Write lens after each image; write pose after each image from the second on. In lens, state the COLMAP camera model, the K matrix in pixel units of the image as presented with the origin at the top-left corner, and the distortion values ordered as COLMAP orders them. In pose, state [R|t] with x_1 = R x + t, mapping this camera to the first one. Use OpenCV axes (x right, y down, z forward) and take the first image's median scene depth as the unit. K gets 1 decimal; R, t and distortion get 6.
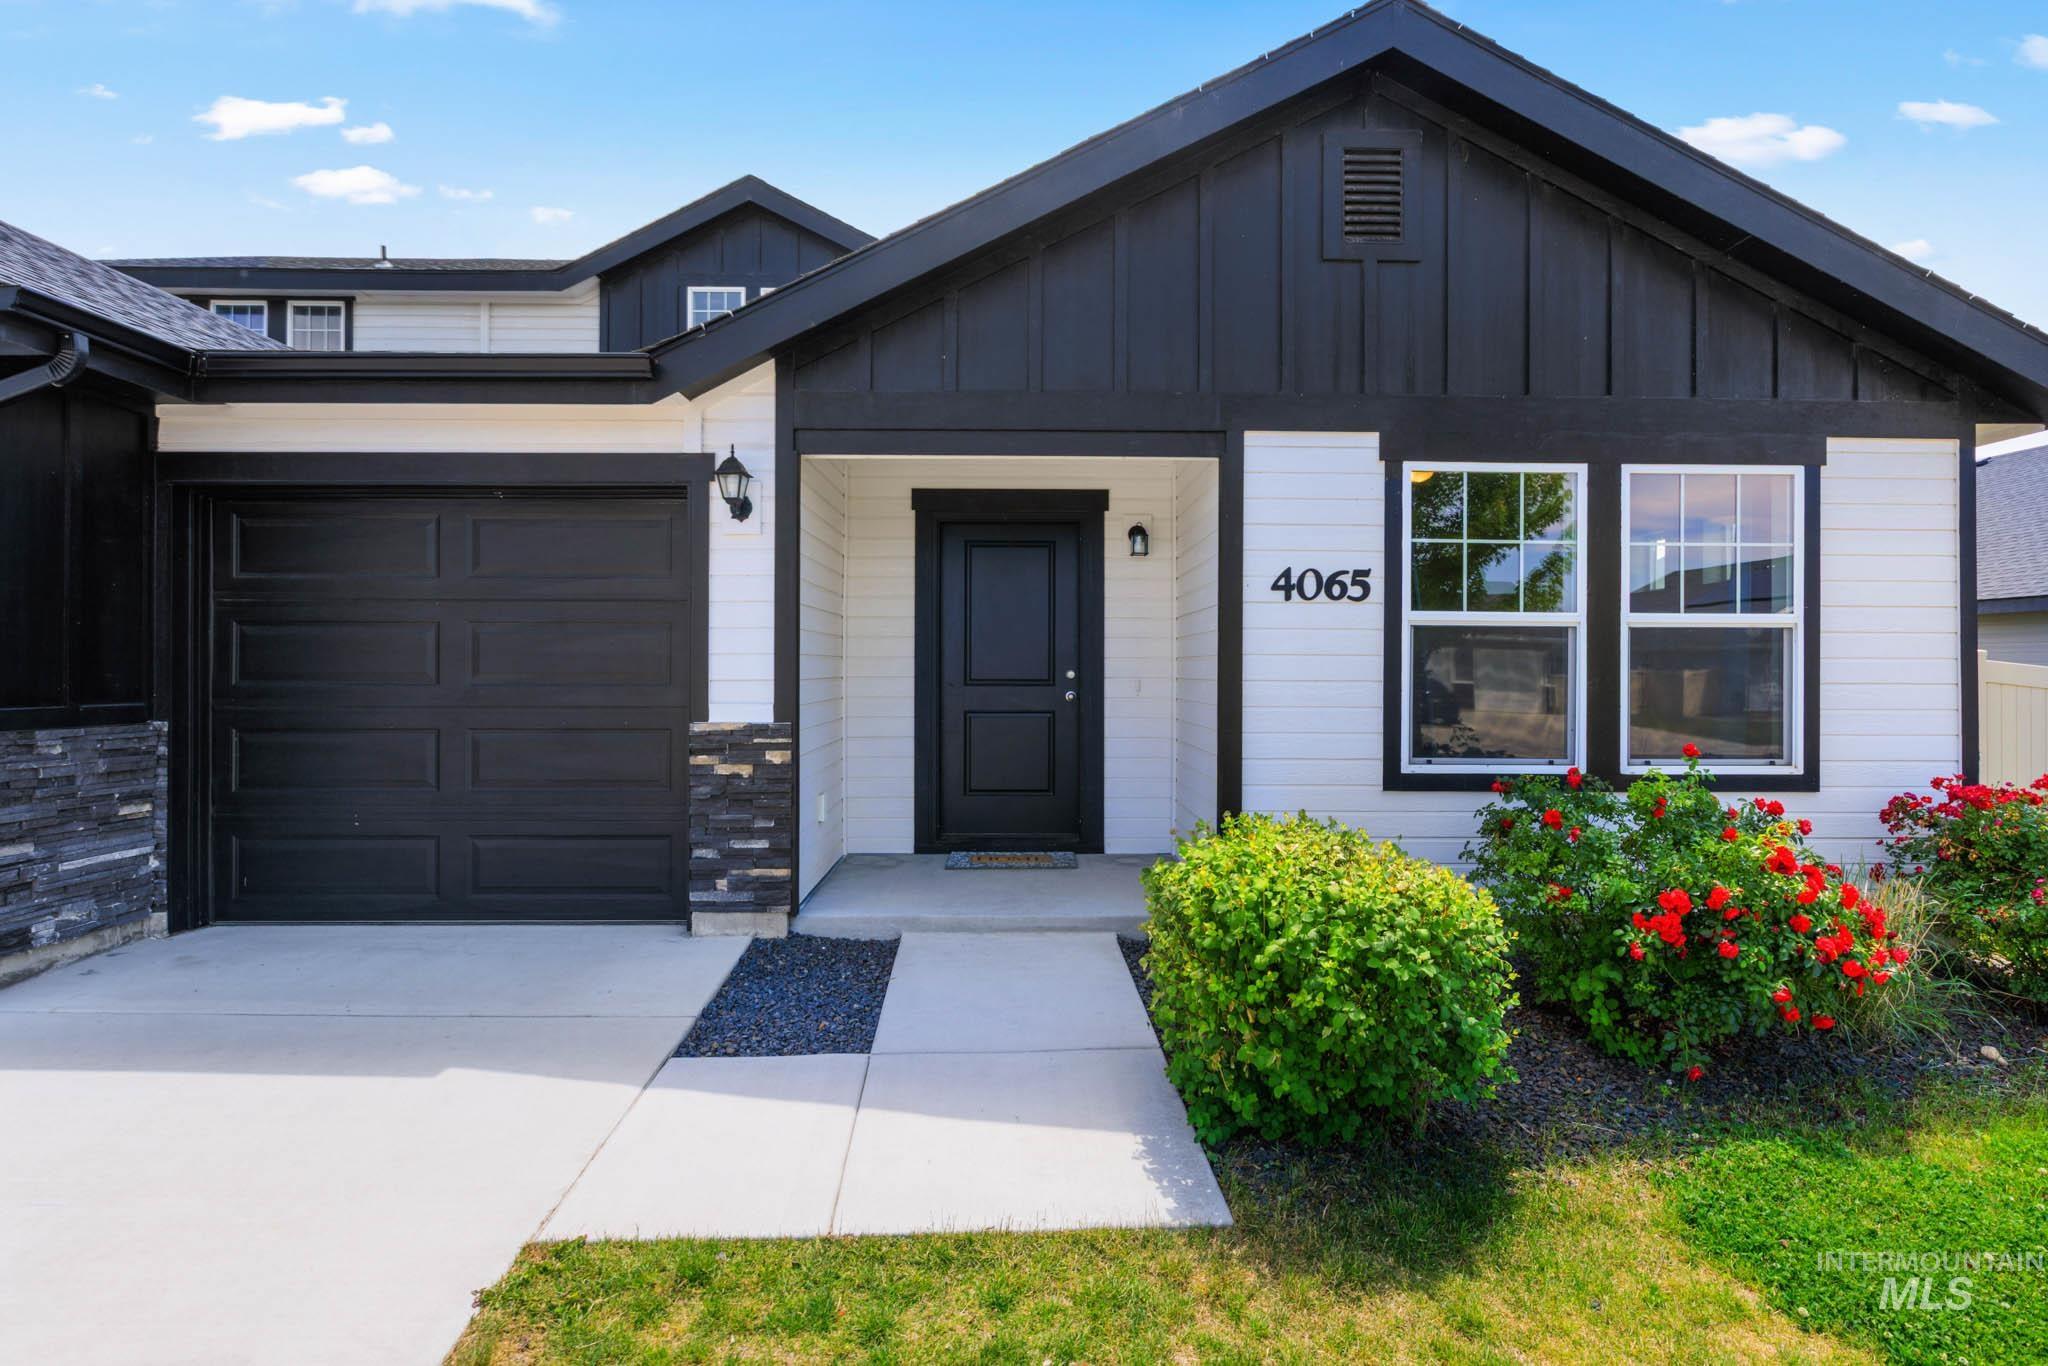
lens RADIAL K [[1115.4, 0, 1016.4], [0, 1115.4, 674.1], [0, 0, 1]] dist [-0.005783, 0.000298]
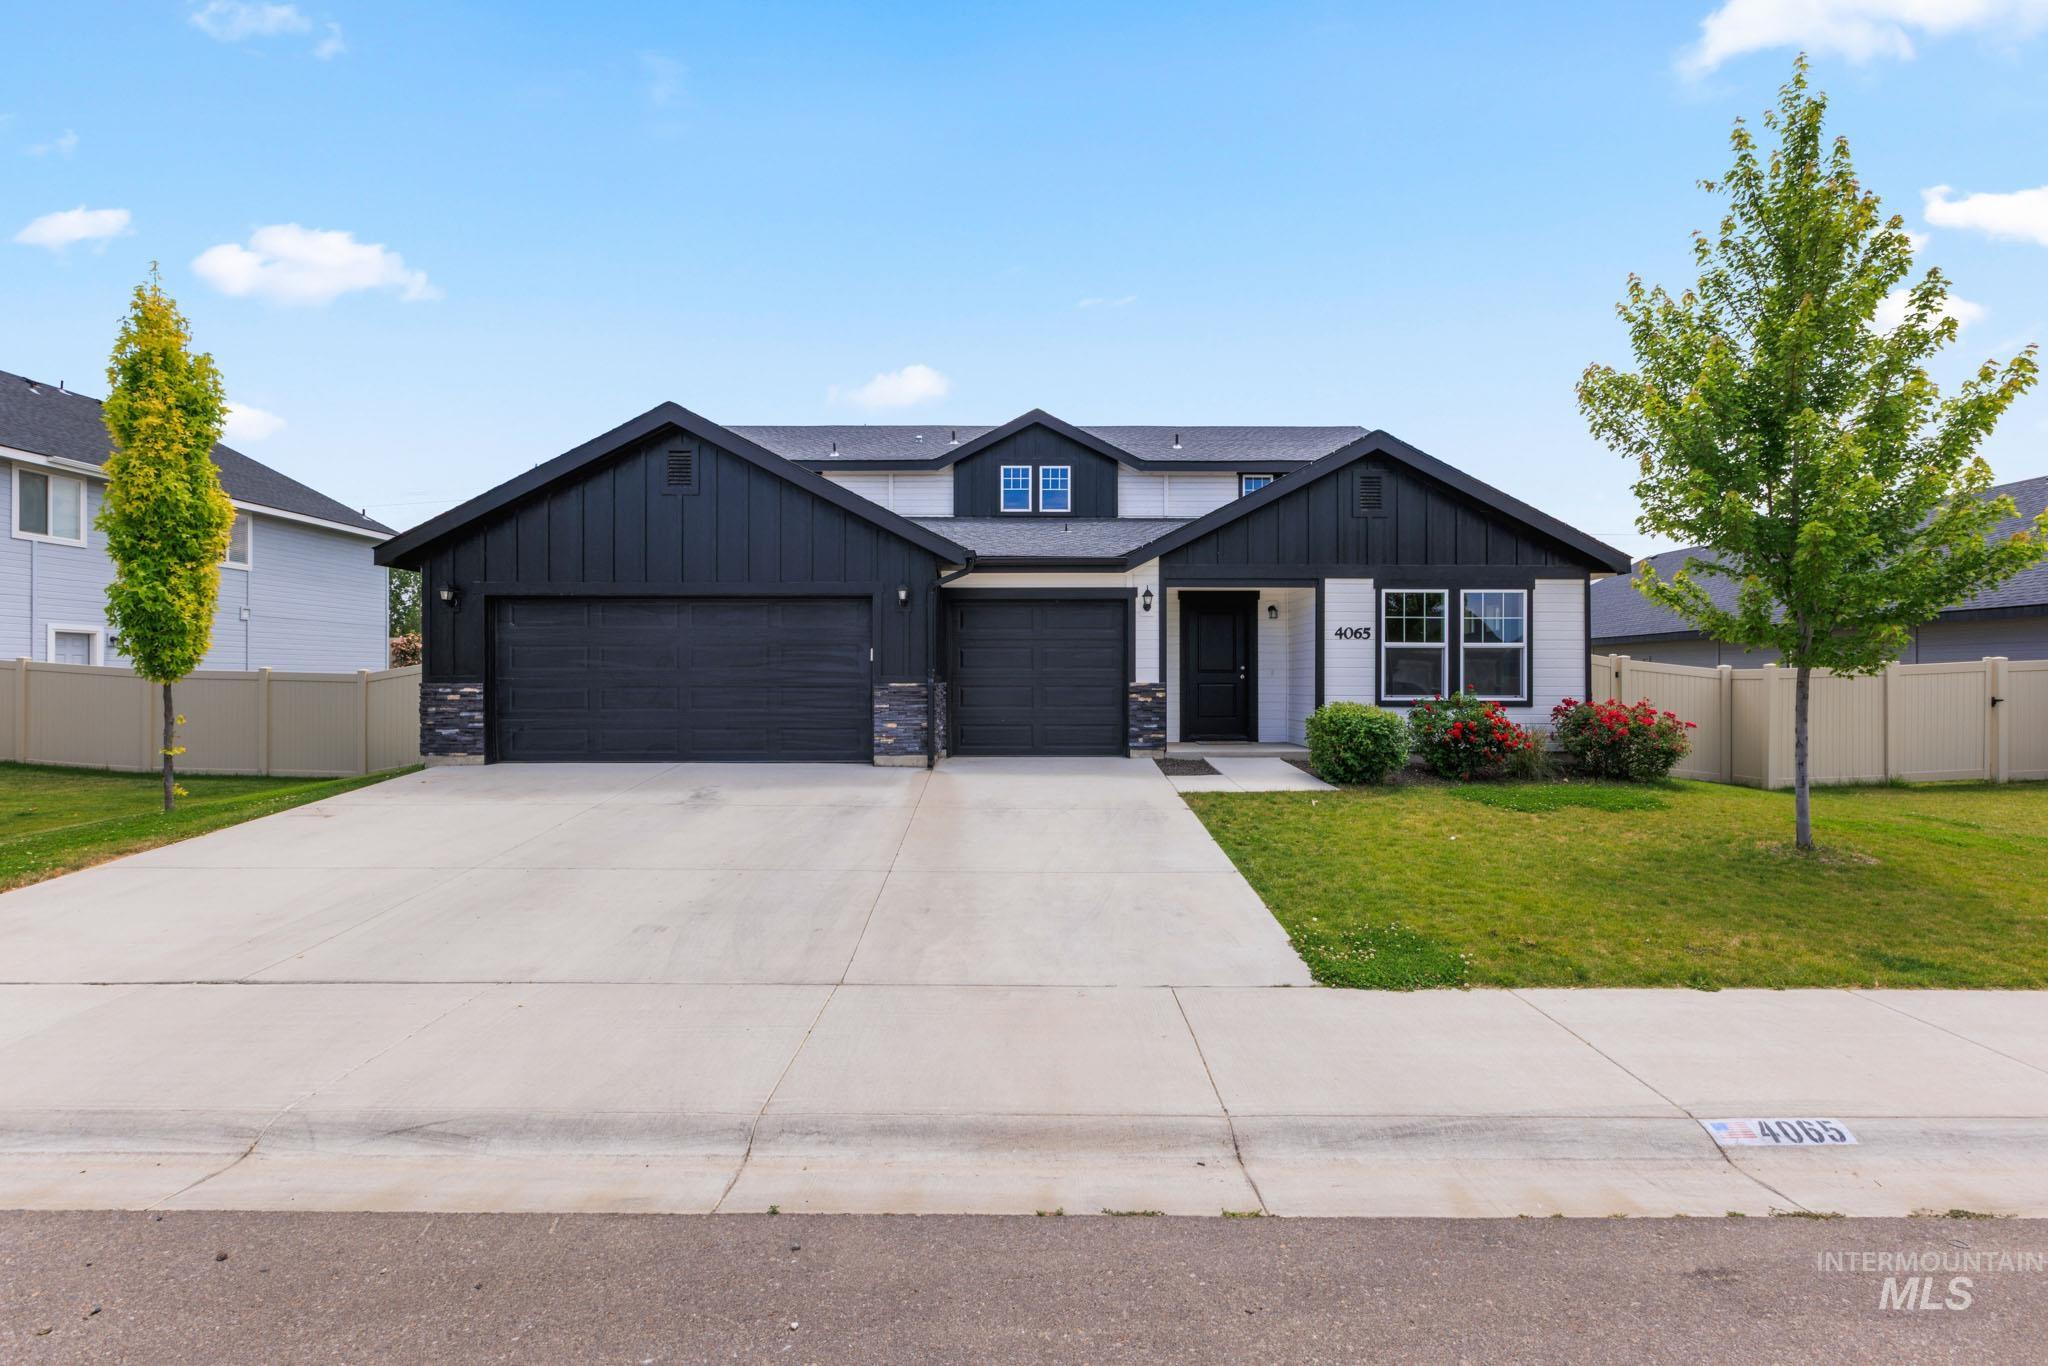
lens RADIAL K [[1026.4, 0, 1025.2], [0, 1026.4, 682.7], [0, 0, 1]] dist [0.001264, -0.000087]
pose [[0.999946, -0.003556, -0.009768, -0.523082], [0.003534, 0.999991, -0.002323, 0.047309], [0.009776, 0.002288, 0.999950, -1.582940]]
